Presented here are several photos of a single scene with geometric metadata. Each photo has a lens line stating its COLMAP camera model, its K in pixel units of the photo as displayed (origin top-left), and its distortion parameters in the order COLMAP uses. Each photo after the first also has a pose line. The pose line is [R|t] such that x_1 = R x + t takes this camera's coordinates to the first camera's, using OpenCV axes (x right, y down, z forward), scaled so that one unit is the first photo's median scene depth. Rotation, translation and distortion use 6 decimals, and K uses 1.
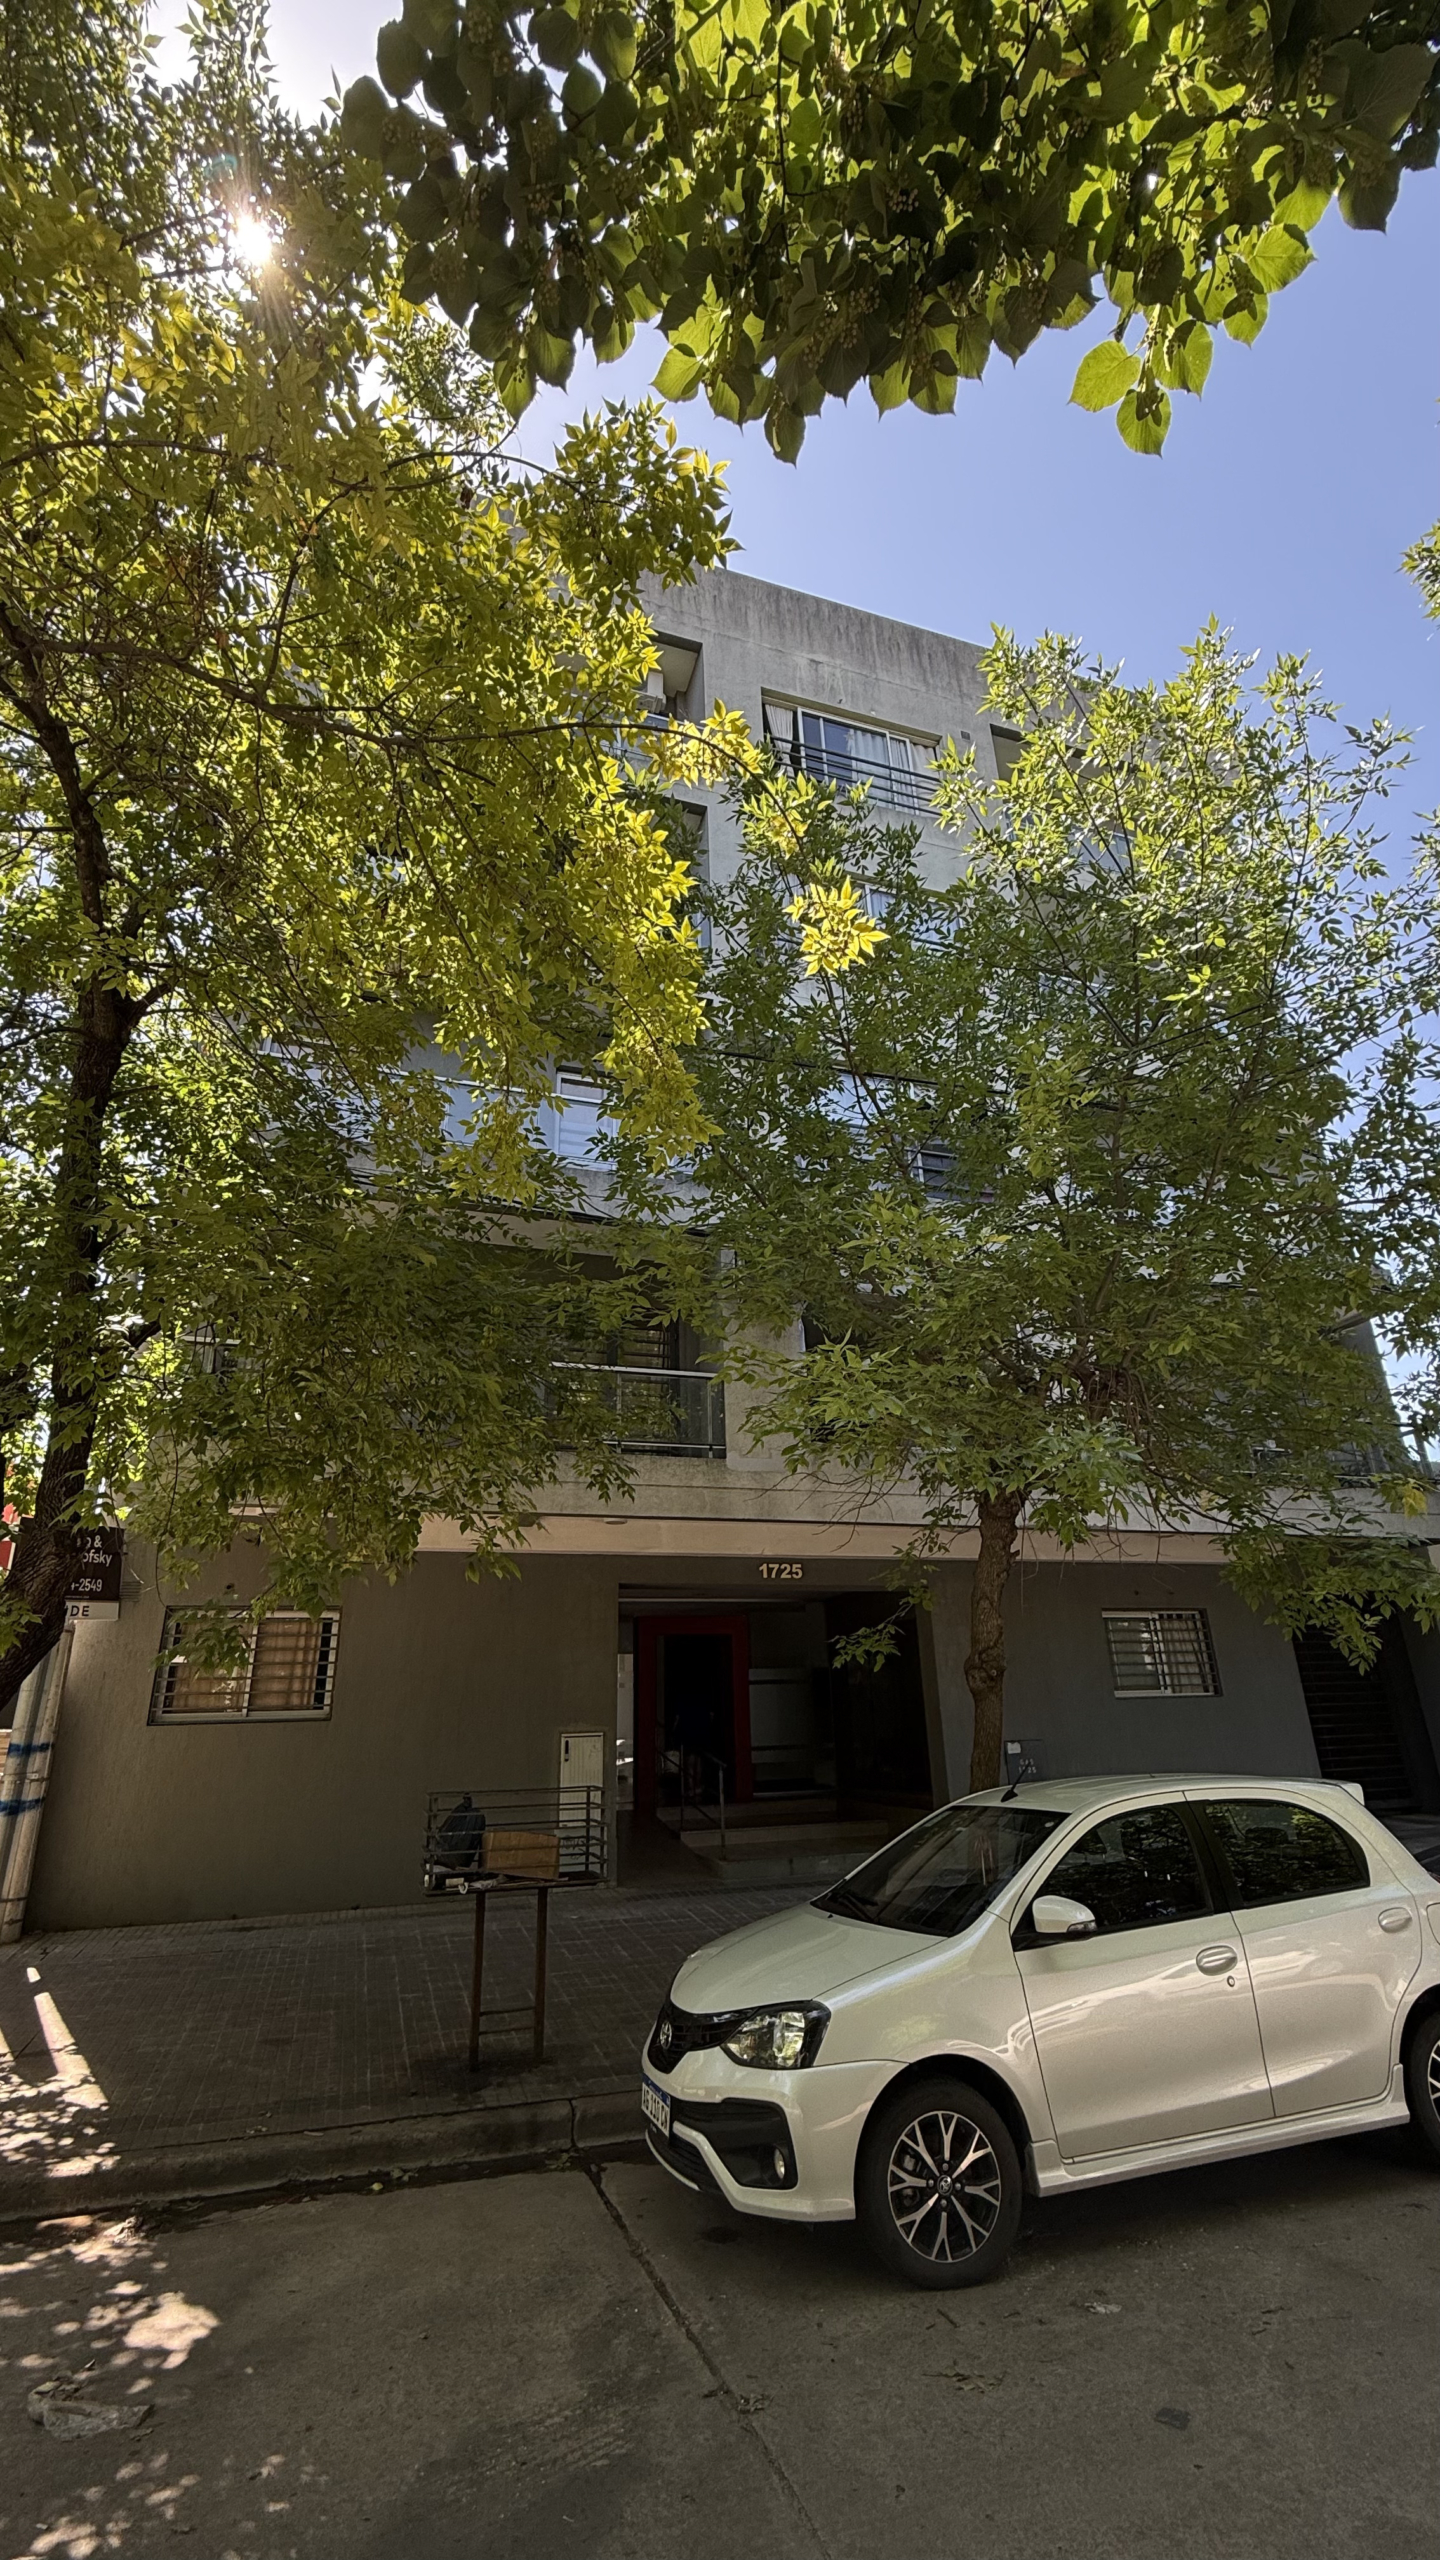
lens RADIAL K [[1010.9, 0, 720.0], [0, 1010.9, 1280.0], [0, 0, 1]] dist [0.001499, 0.000299]
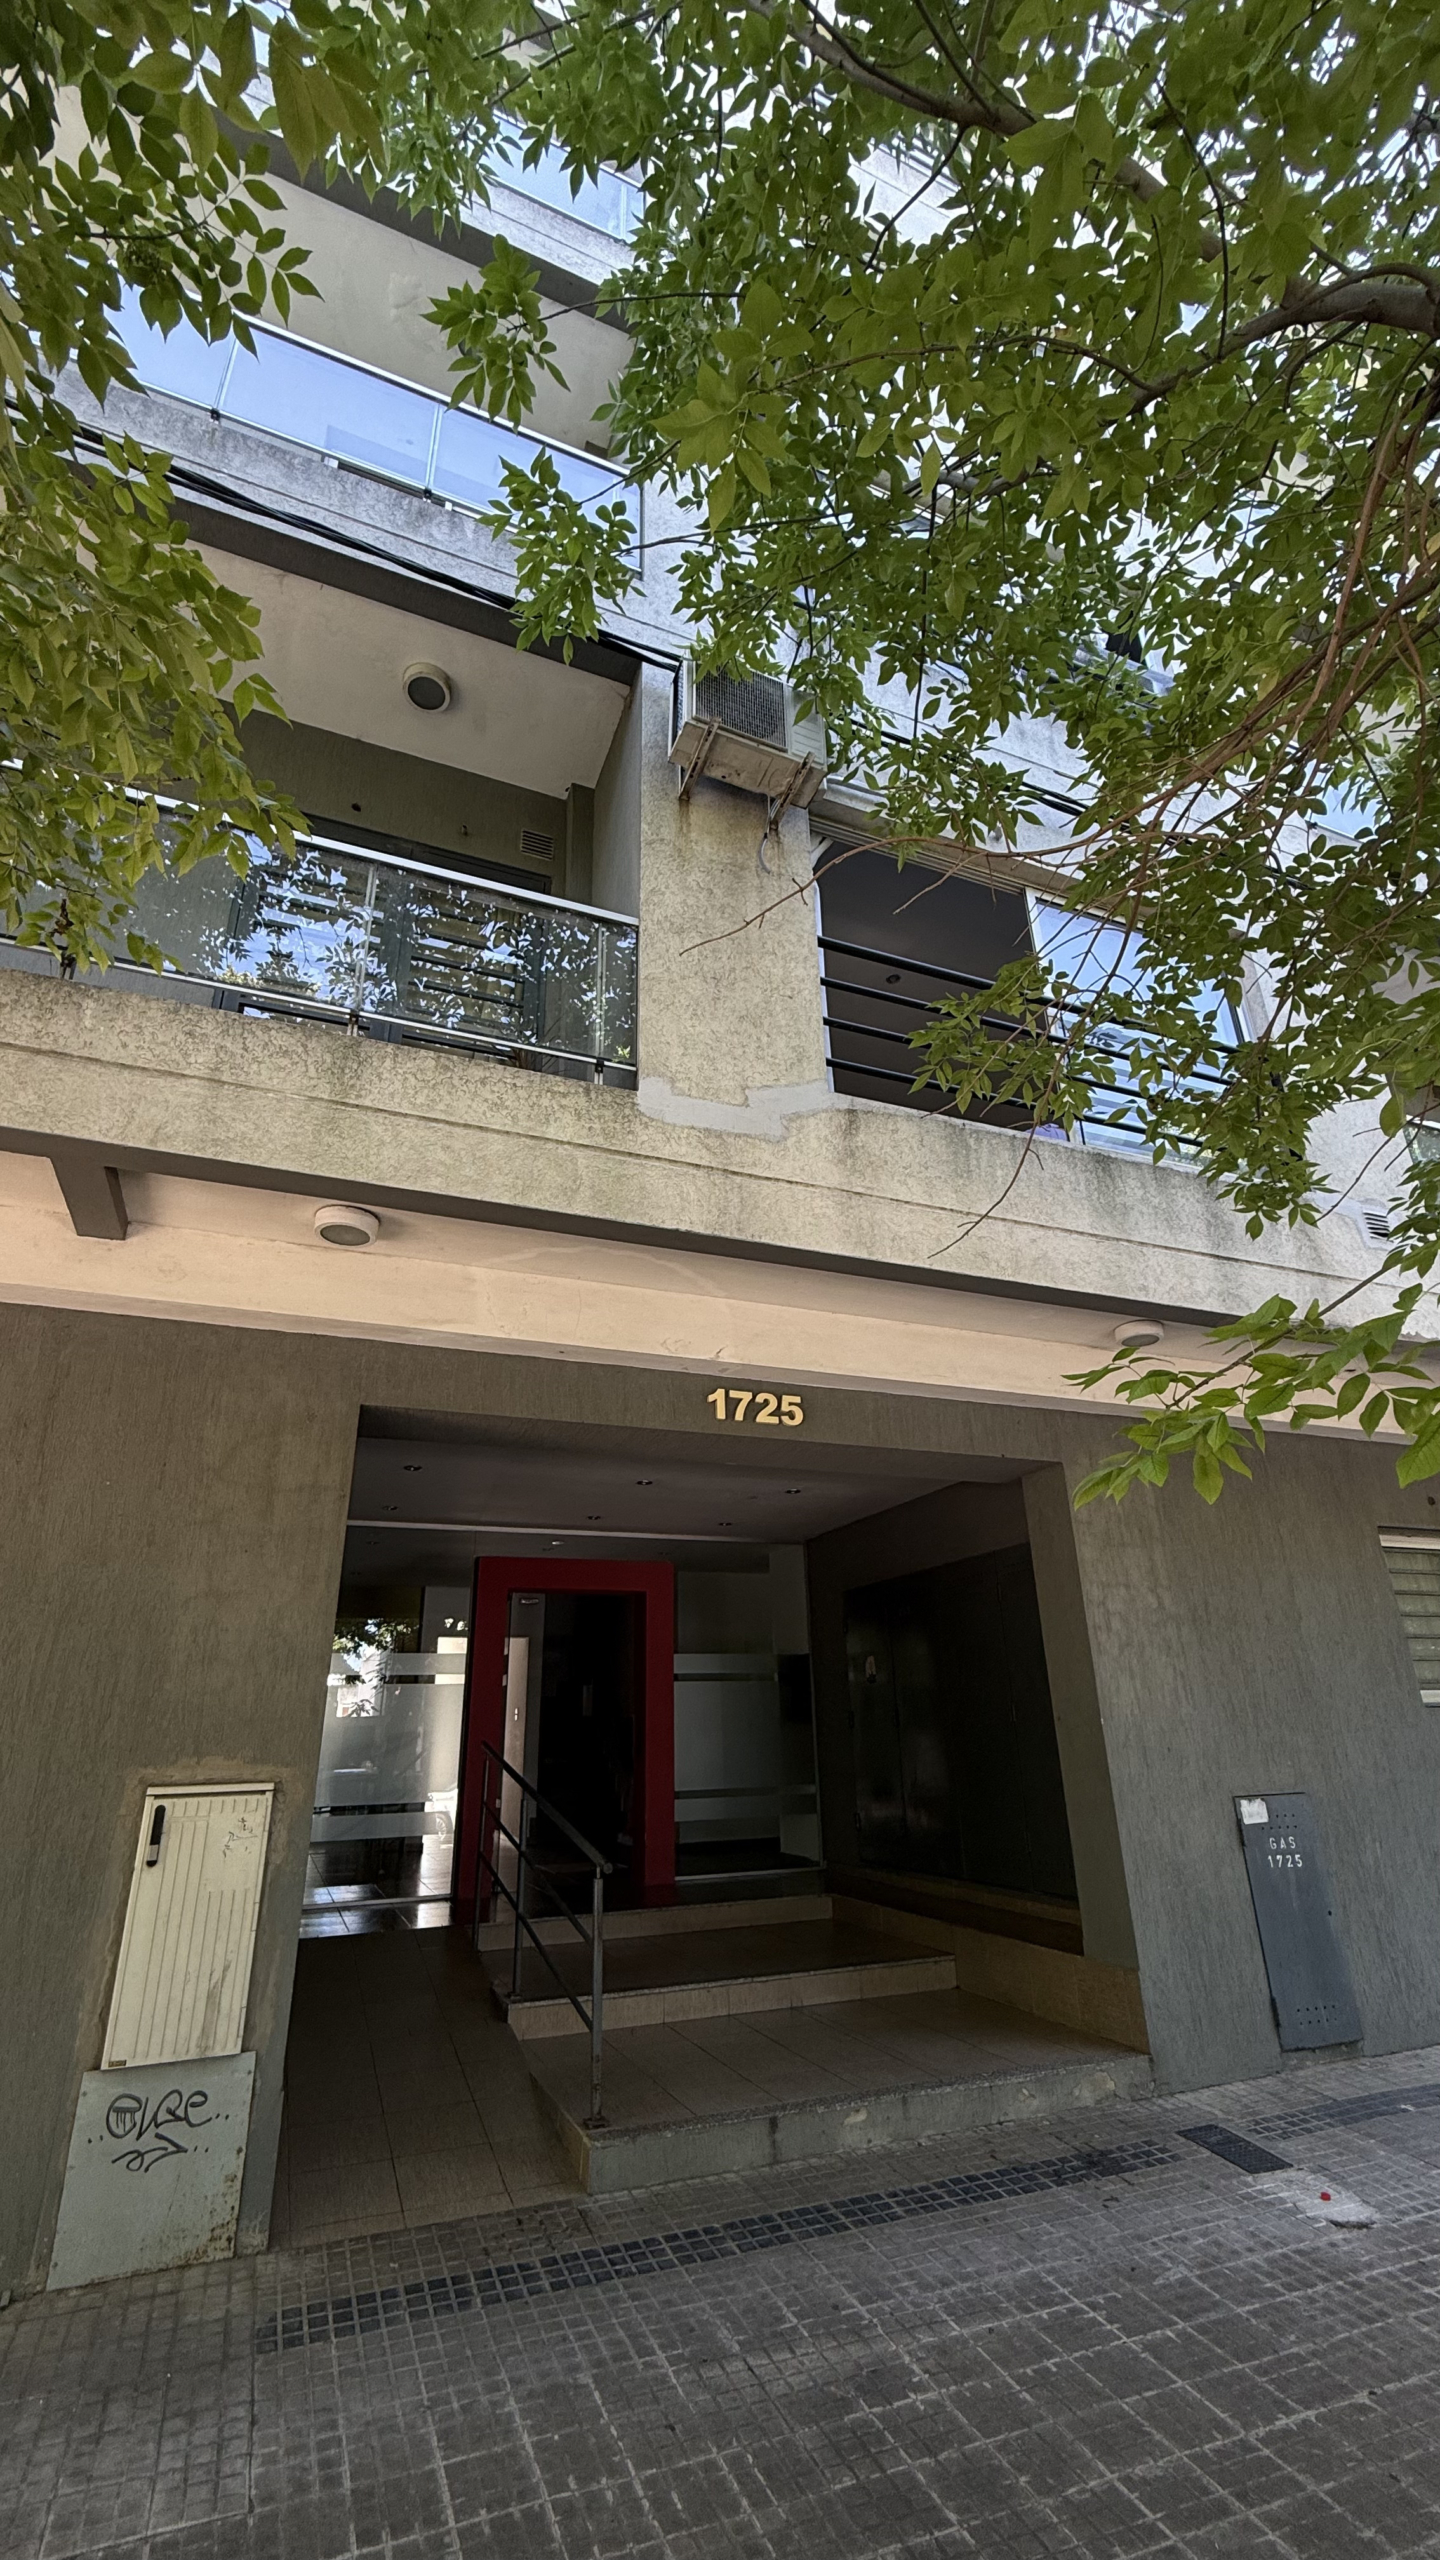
lens RADIAL K [[1010.9, 0, 720.0], [0, 1010.9, 1280.0], [0, 0, 1]] dist [0.001499, 0.000299]
pose [[0.997517, 0.032196, 0.062634, 0.014883], [-0.031387, 0.999411, -0.013860, 0.239137], [-0.063044, 0.011860, 0.997940, 0.559573]]
